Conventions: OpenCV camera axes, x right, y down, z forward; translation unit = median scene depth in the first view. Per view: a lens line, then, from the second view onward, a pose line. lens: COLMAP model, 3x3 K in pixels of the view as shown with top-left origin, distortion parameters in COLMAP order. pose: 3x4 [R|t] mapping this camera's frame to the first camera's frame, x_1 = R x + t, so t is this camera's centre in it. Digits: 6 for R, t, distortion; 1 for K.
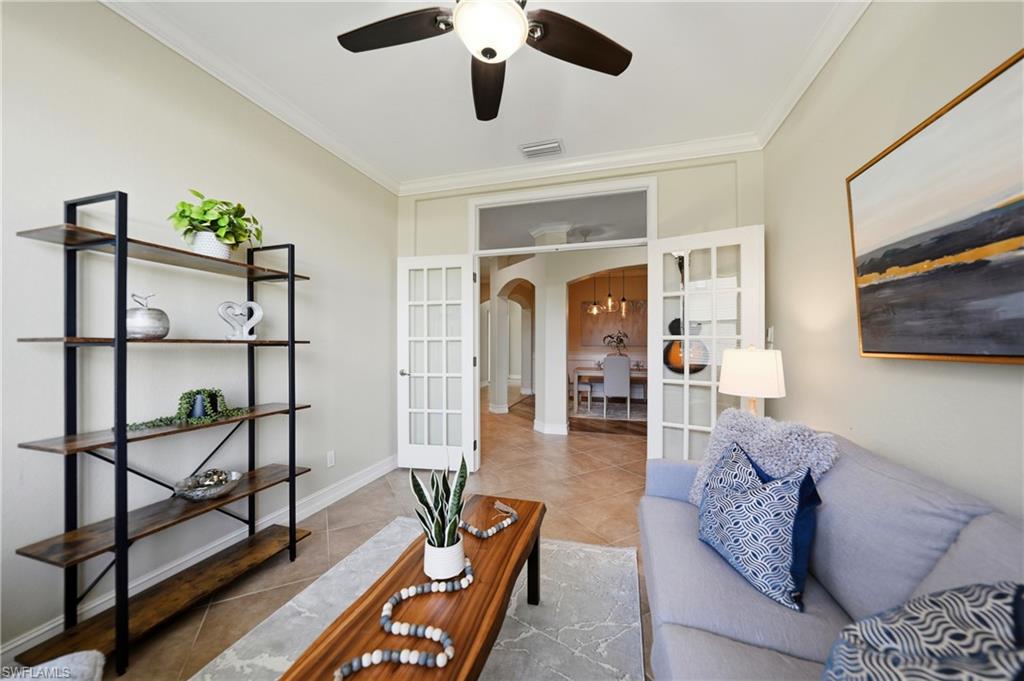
lens RADIAL K [[357.6, 0, 511.1], [0, 357.6, 341.5], [0, 0, 1]] dist [-0.011022, 0.000577]
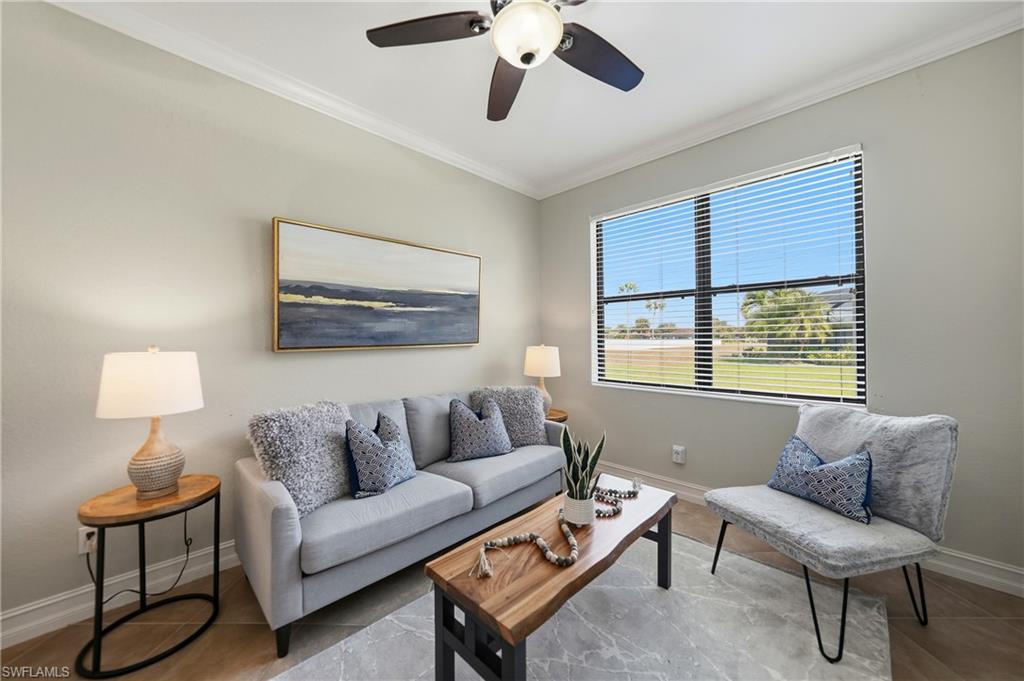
lens RADIAL K [[357.6, 0, 512.5], [0, 357.6, 337.6], [0, 0, 1]] dist [-0.011022, 0.000577]
pose [[-0.872650, 0.007308, 0.488292, -0.615965], [0.004460, 0.999966, -0.006994, 0.002521], [-0.488326, -0.003926, -0.872652, 2.281844]]
